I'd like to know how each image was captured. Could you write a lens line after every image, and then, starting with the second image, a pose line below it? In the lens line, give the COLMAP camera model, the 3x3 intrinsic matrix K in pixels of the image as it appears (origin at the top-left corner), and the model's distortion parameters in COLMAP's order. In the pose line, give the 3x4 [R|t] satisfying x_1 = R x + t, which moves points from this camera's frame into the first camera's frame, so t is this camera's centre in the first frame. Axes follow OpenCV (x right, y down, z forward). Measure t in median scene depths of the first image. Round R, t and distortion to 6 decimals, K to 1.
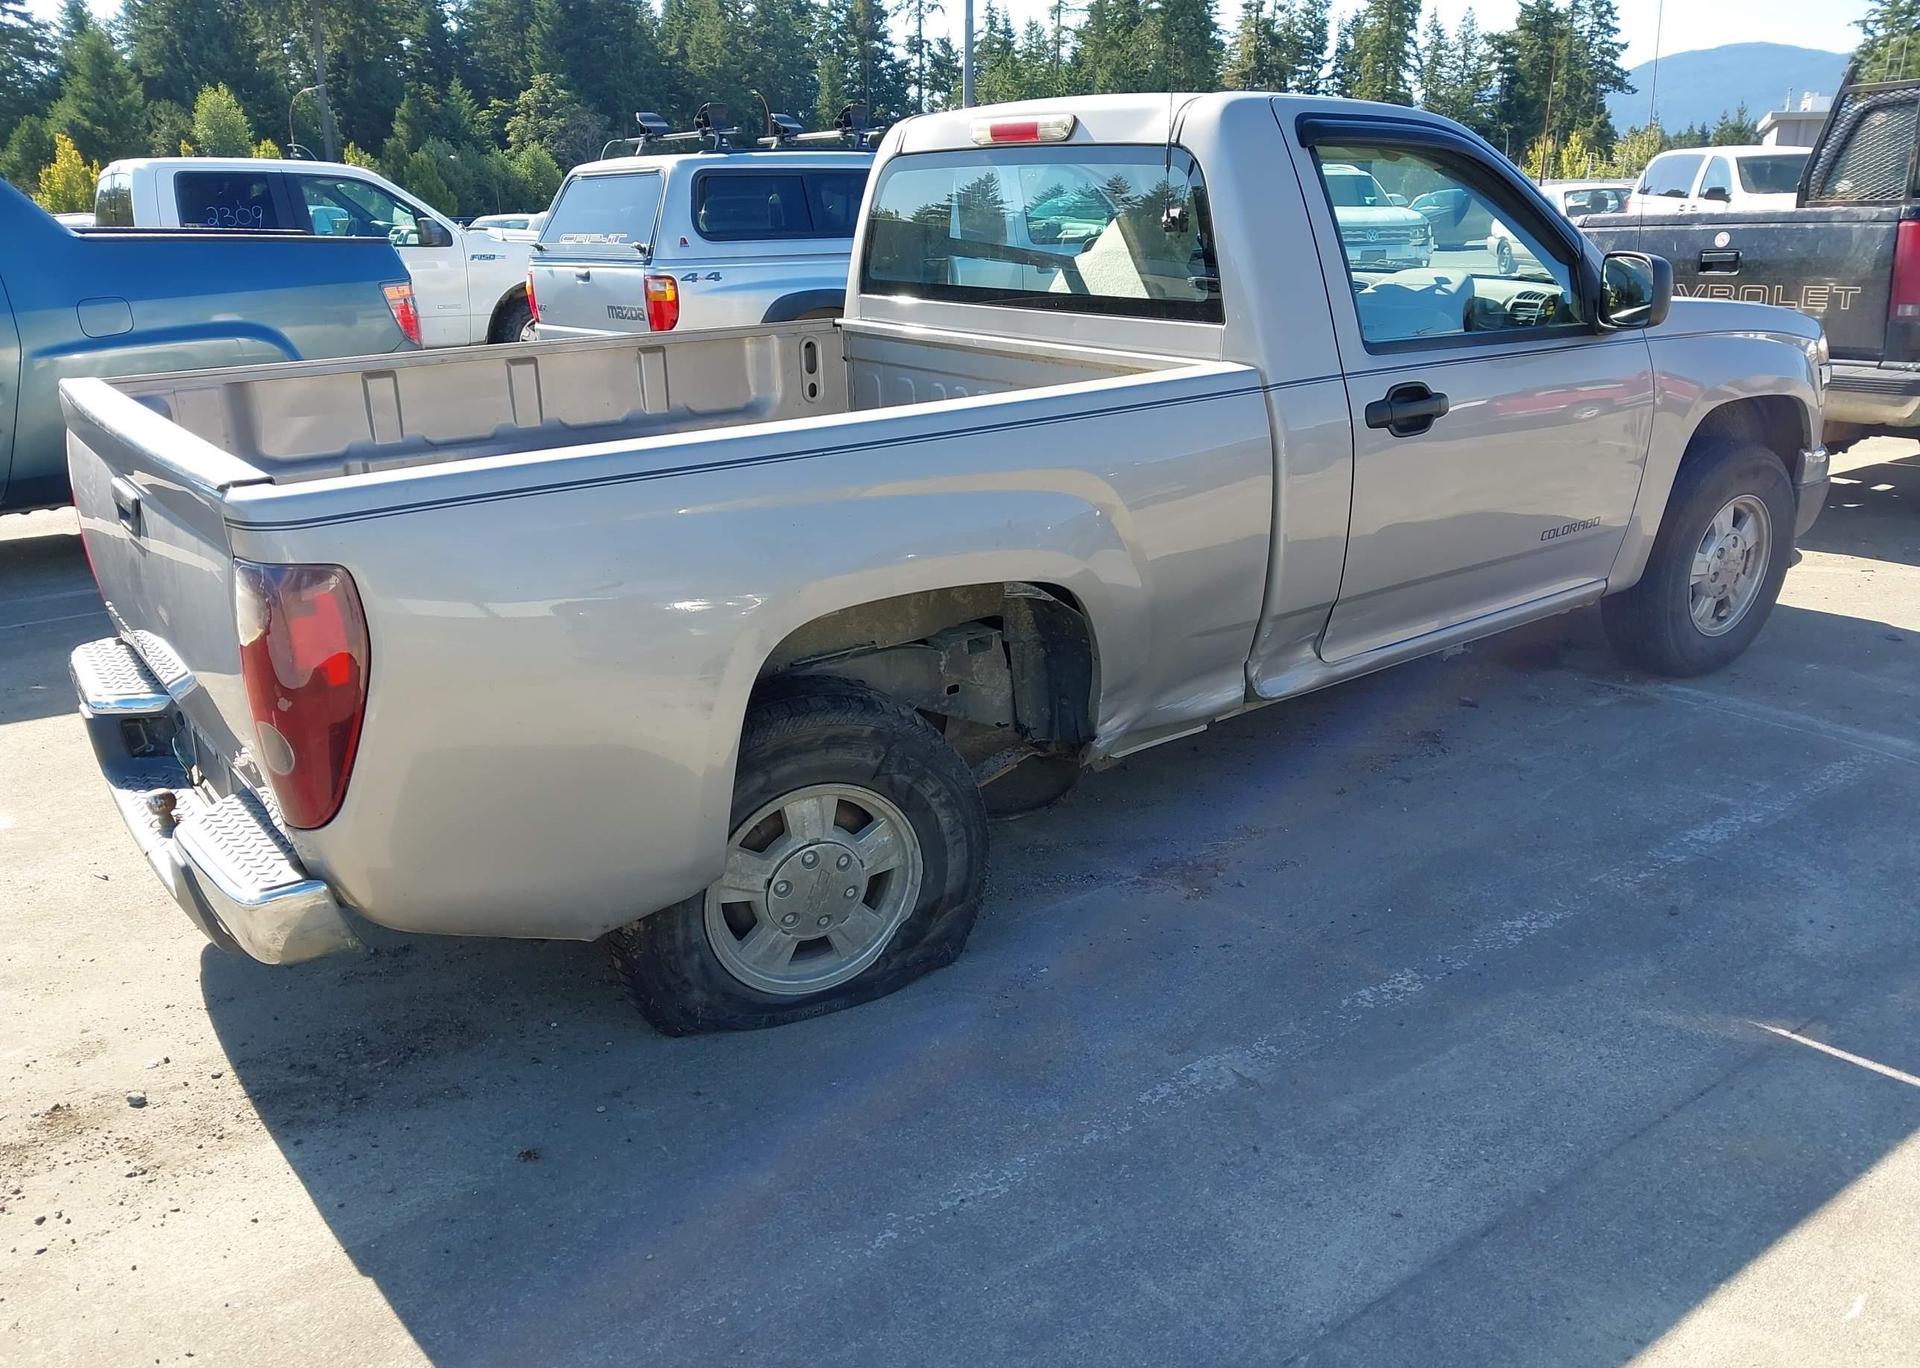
lens RADIAL K [[1527.3, 0, 959.6], [0, 1527.3, 693.6], [0, 0, 1]] dist [0.003609, -0.002301]
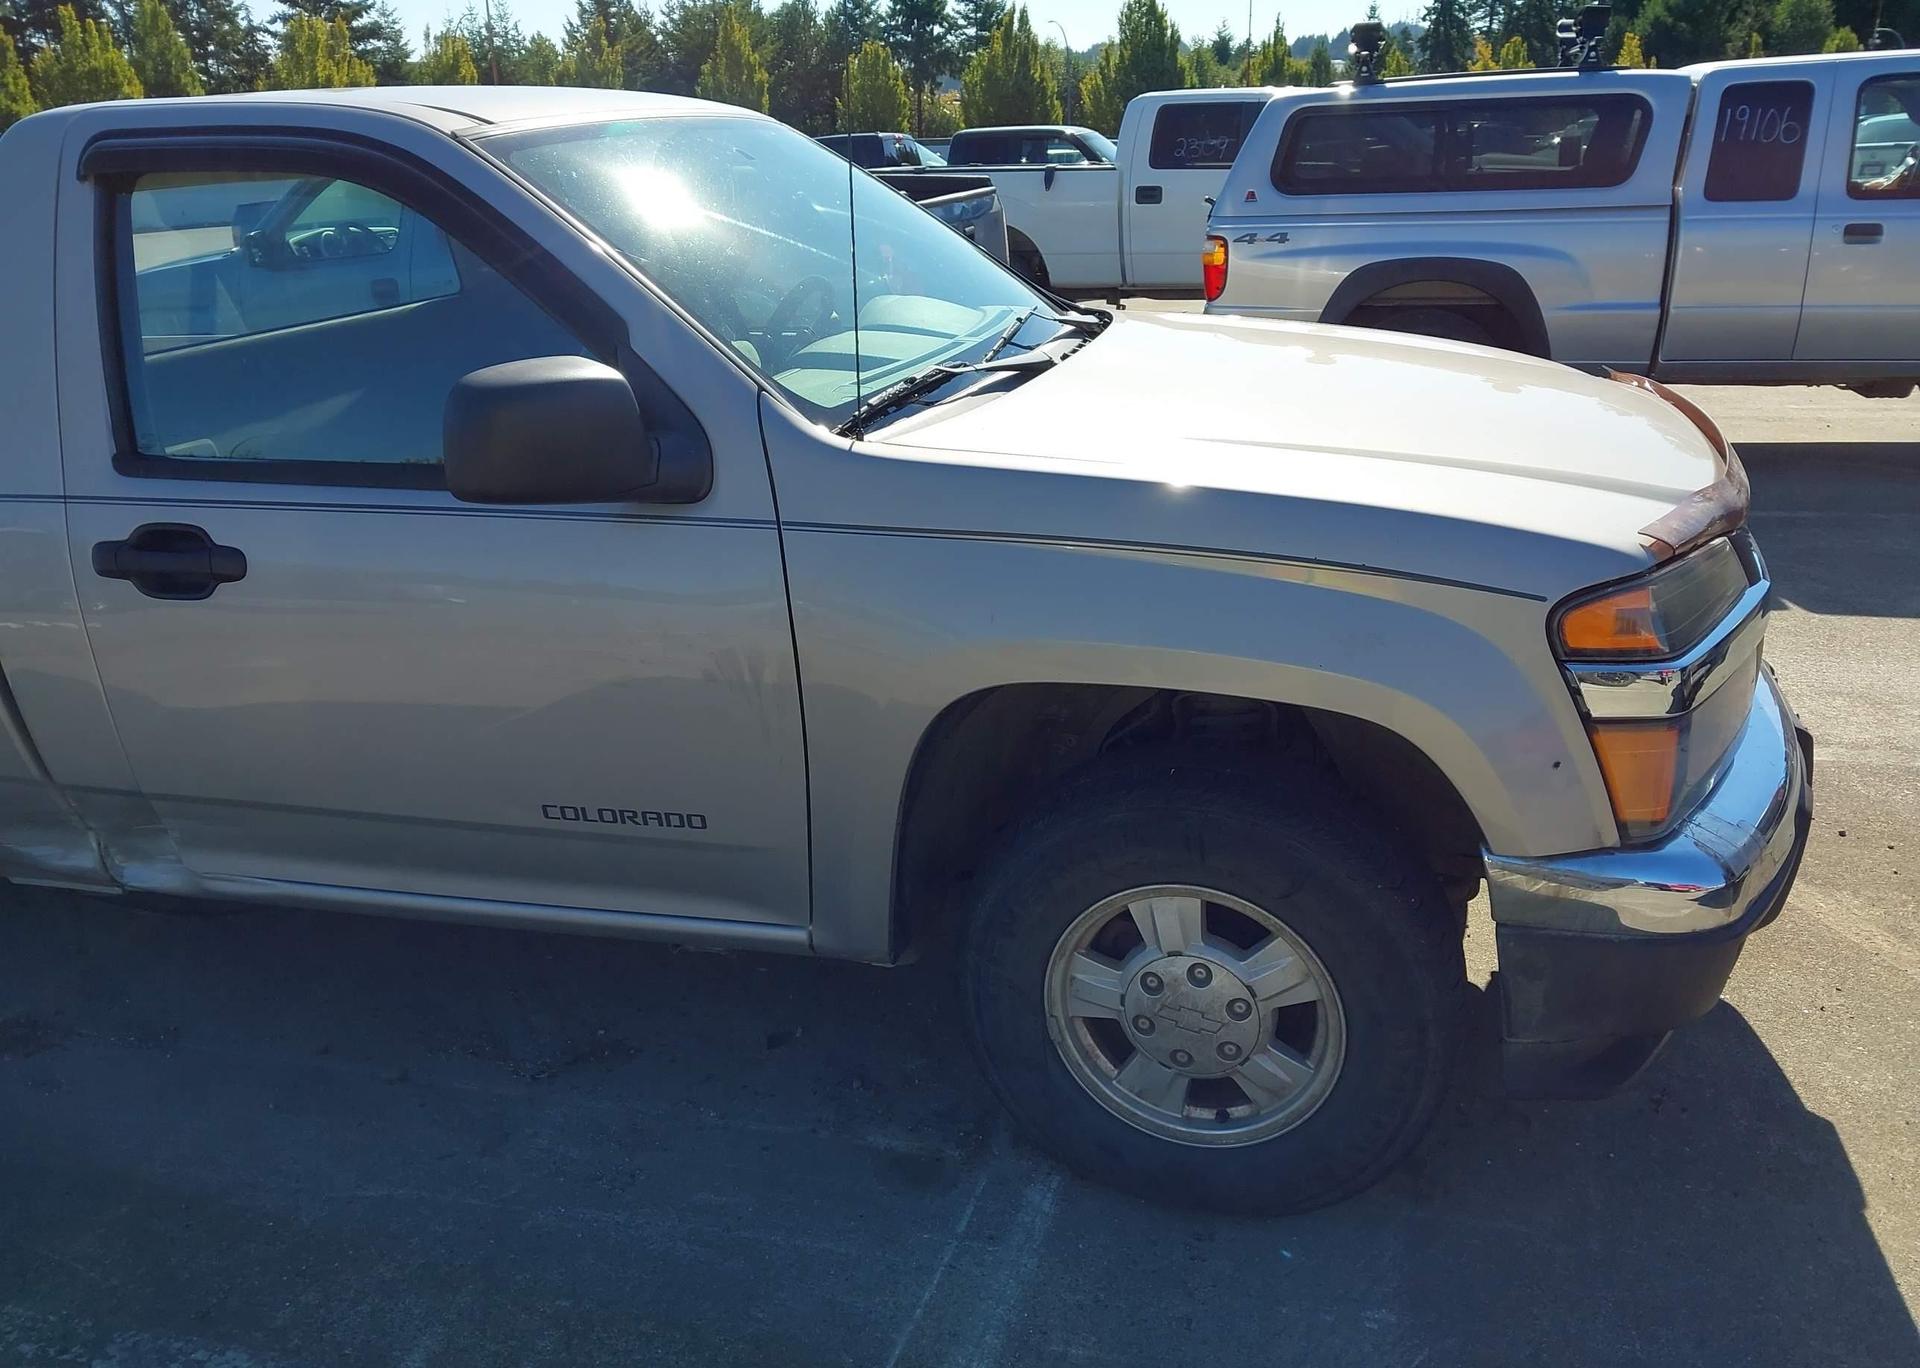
lens RADIAL K [[1528.9, 0, 960.0], [0, 1528.9, 684.0], [0, 0, 1]] dist [0.020766, -0.032719]
pose [[0.597095, 0.262150, -0.758126, 0.772425], [-0.218478, 0.962510, 0.160751, -0.237357], [0.771845, 0.069650, 0.631984, 0.620139]]
